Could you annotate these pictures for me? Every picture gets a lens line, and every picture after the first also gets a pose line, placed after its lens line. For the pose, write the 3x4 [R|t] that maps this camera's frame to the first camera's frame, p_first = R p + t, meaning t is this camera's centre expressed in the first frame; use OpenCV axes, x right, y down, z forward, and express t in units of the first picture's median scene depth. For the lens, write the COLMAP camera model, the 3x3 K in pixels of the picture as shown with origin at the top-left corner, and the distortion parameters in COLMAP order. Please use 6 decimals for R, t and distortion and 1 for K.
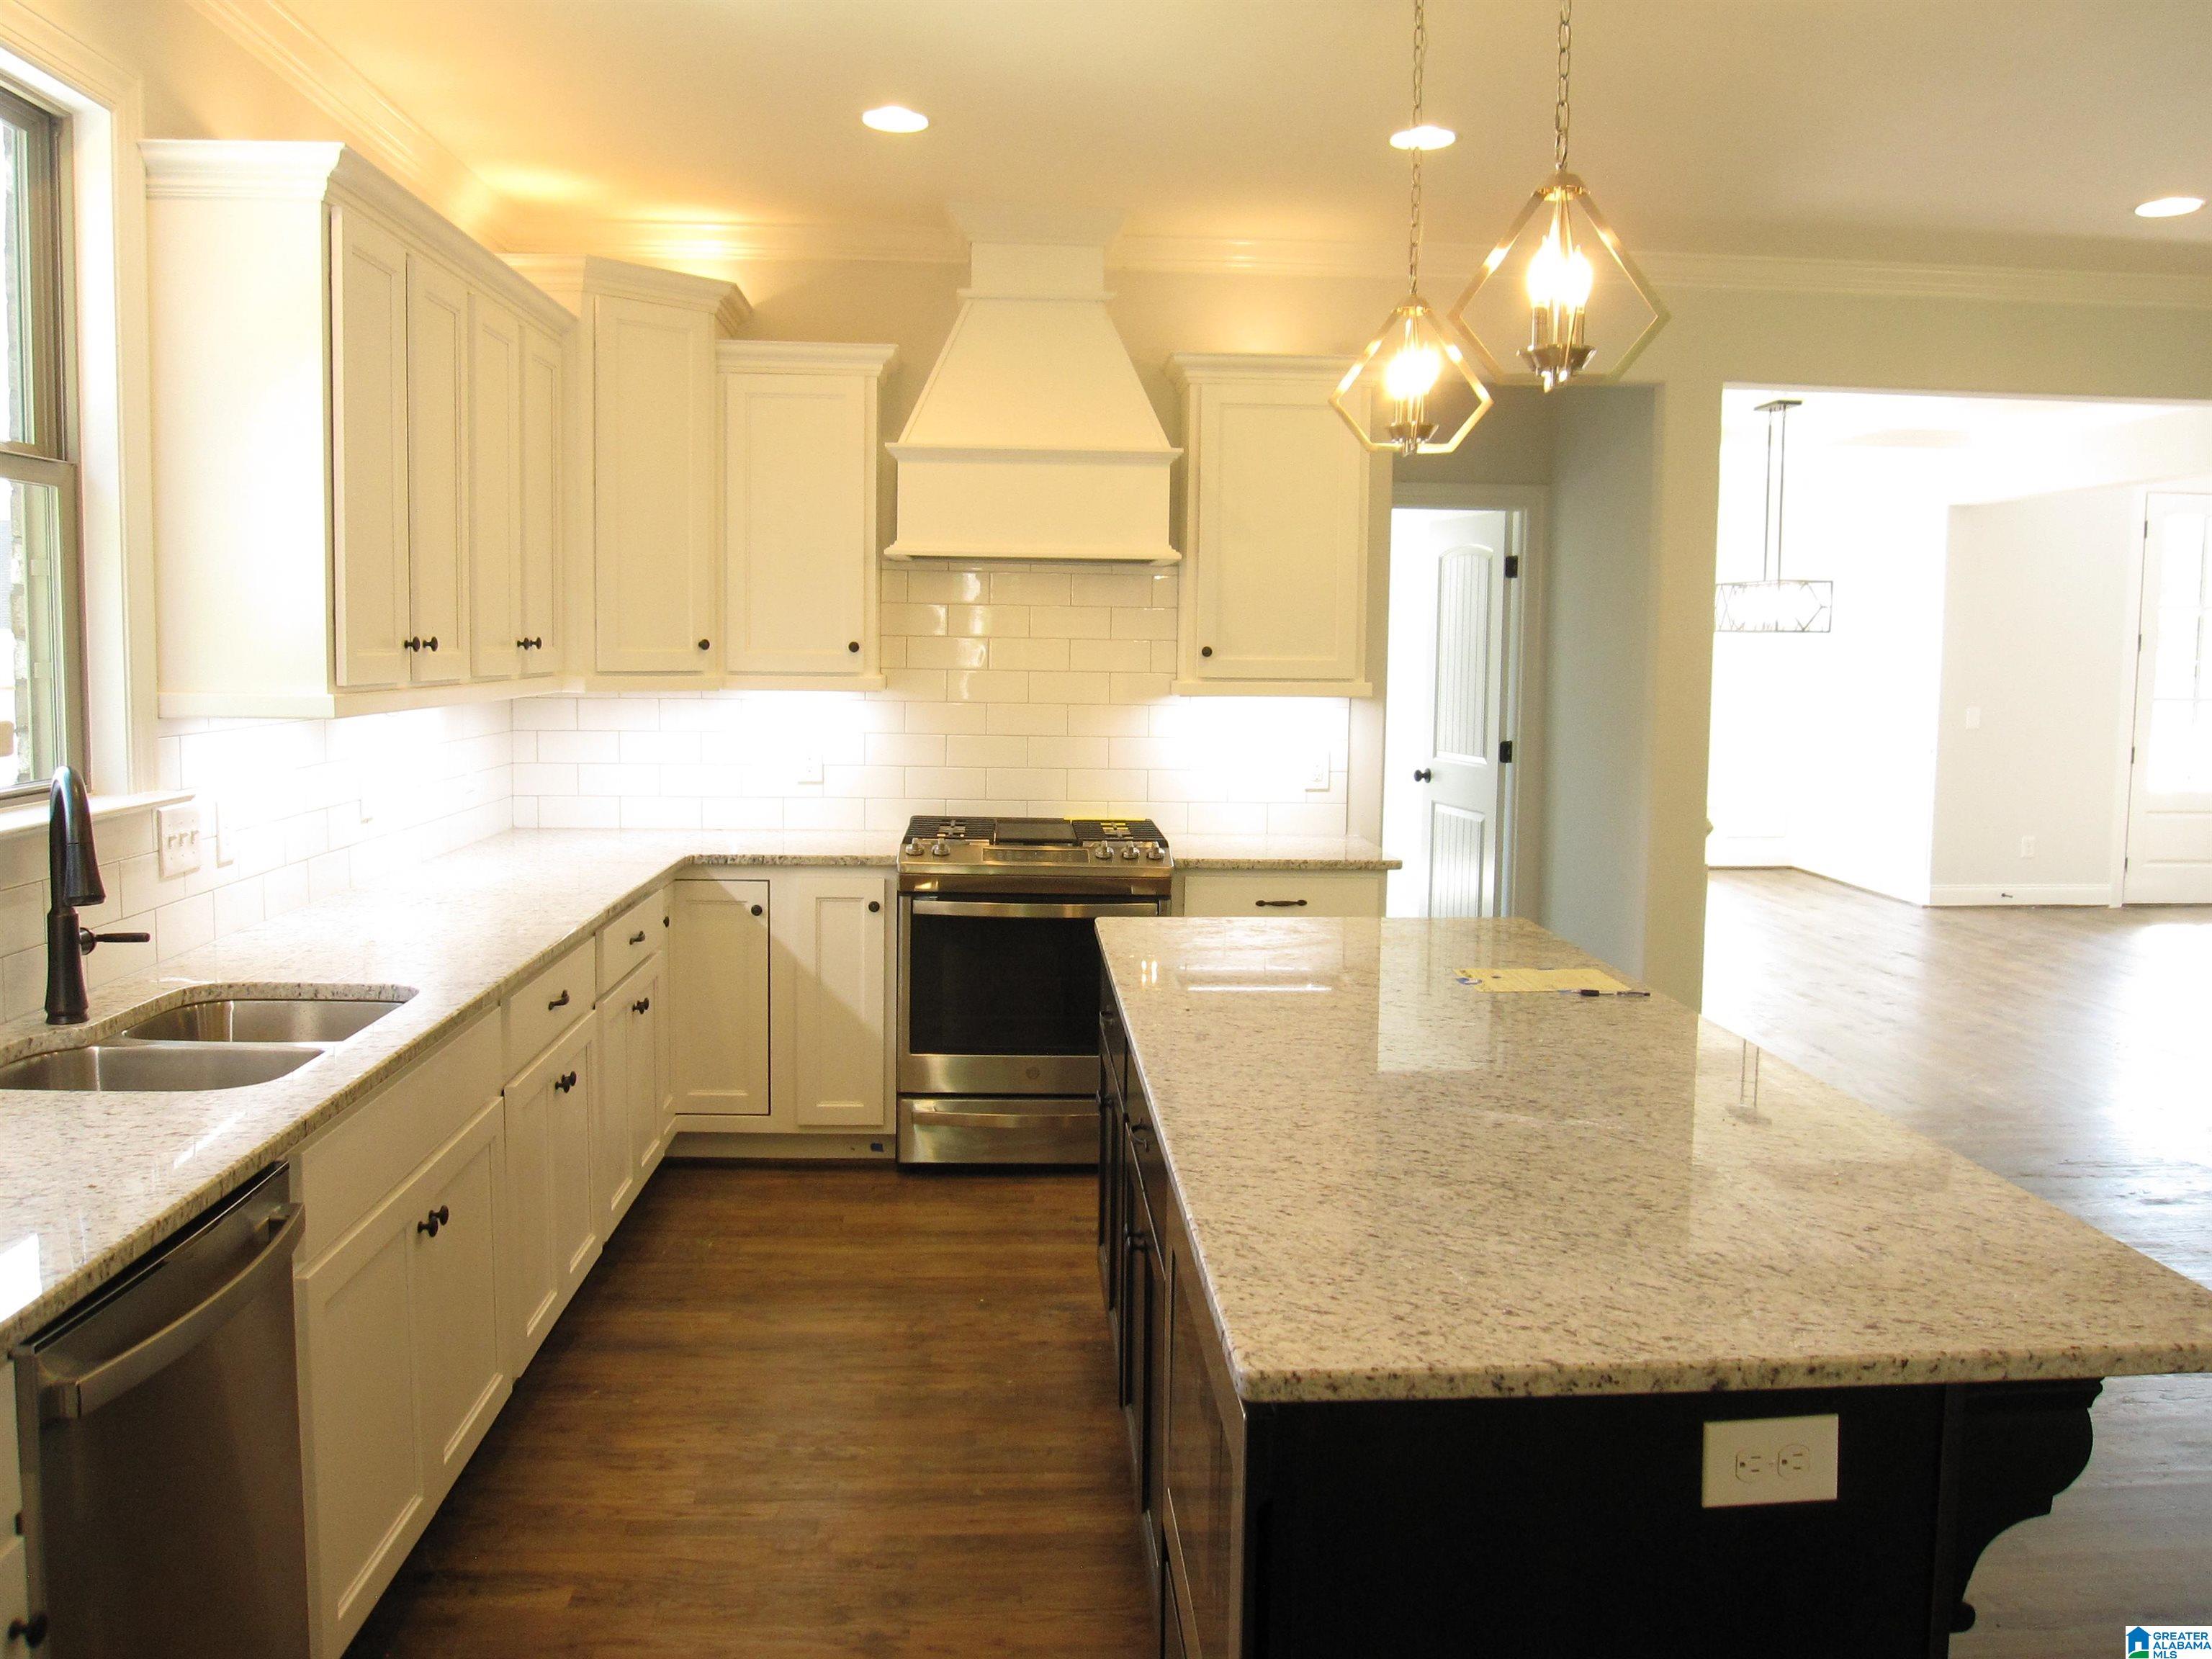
lens RADIAL K [[1798.2, 0, 1118.7], [0, 1798.2, 829.3], [0, 0, 1]] dist [-0.083623, 0.030449]
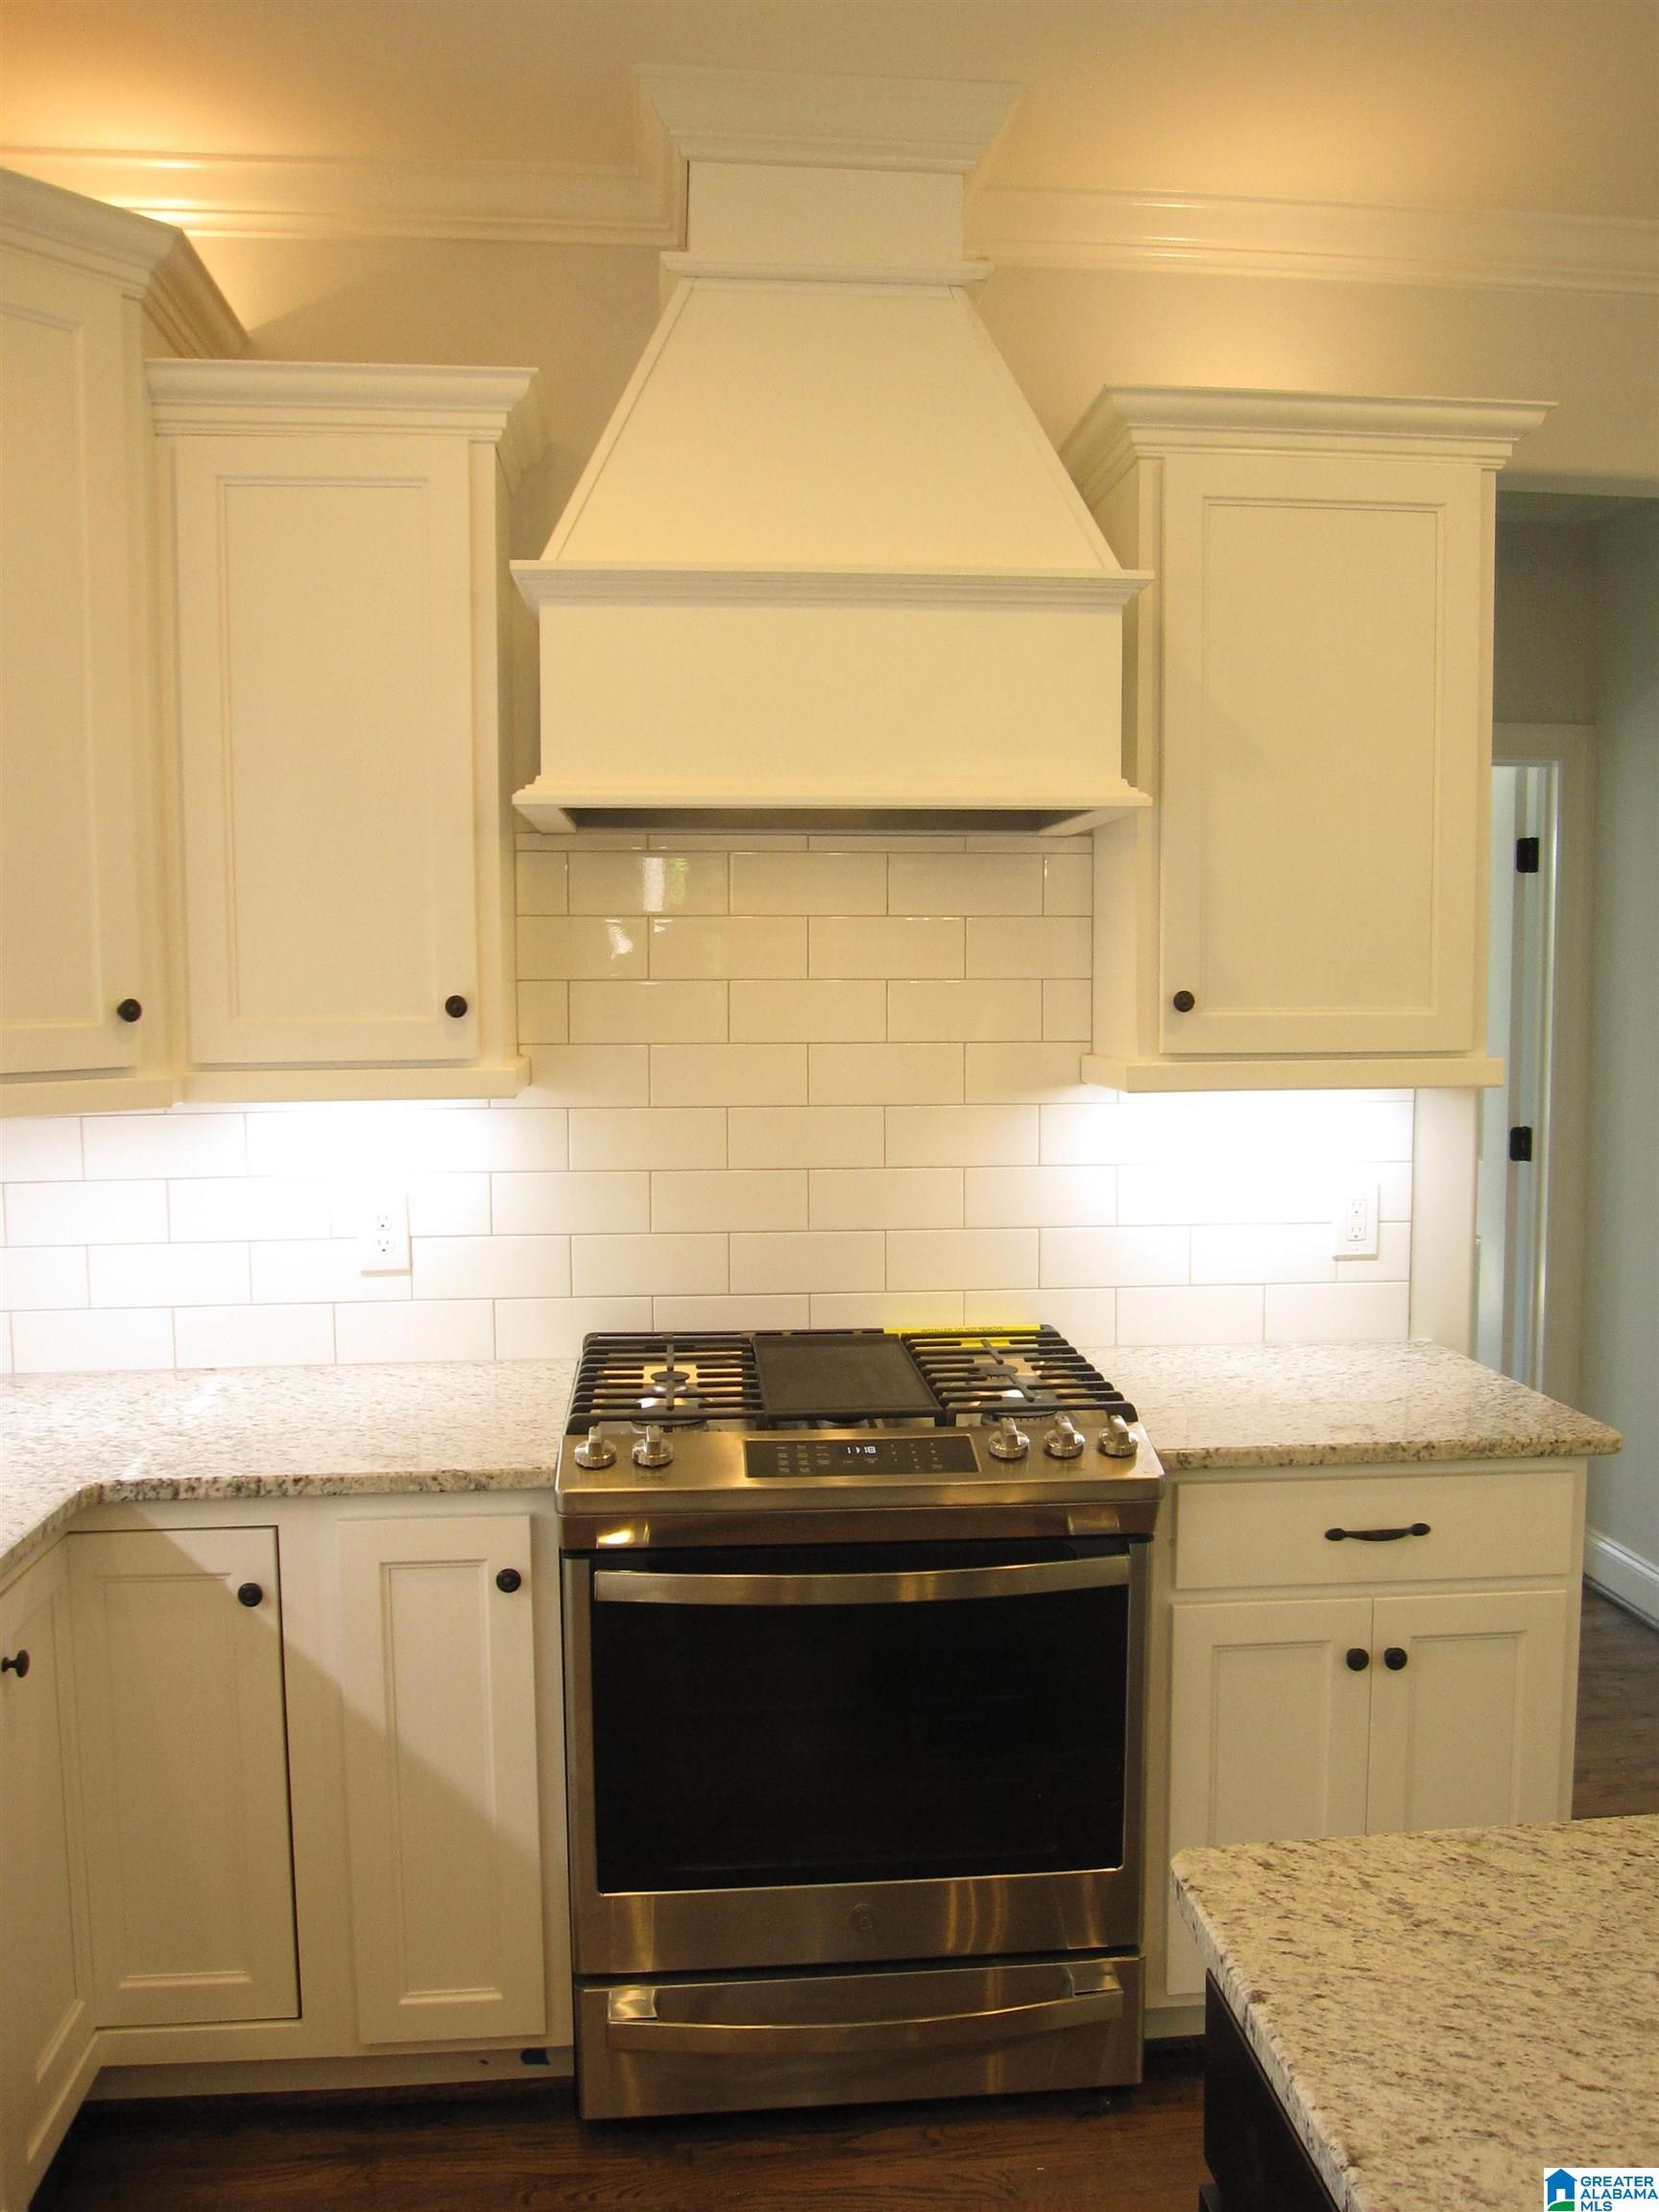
lens RADIAL K [[1798.2, 0, 861.6], [0, 1798.2, 1175.1], [0, 0, 1]] dist [-0.083623, 0.030449]
pose [[0.999270, -0.023531, 0.030104, -0.057414], [0.023441, 0.999720, 0.003333, -0.057877], [-0.030174, -0.002625, 0.999541, 0.538550]]
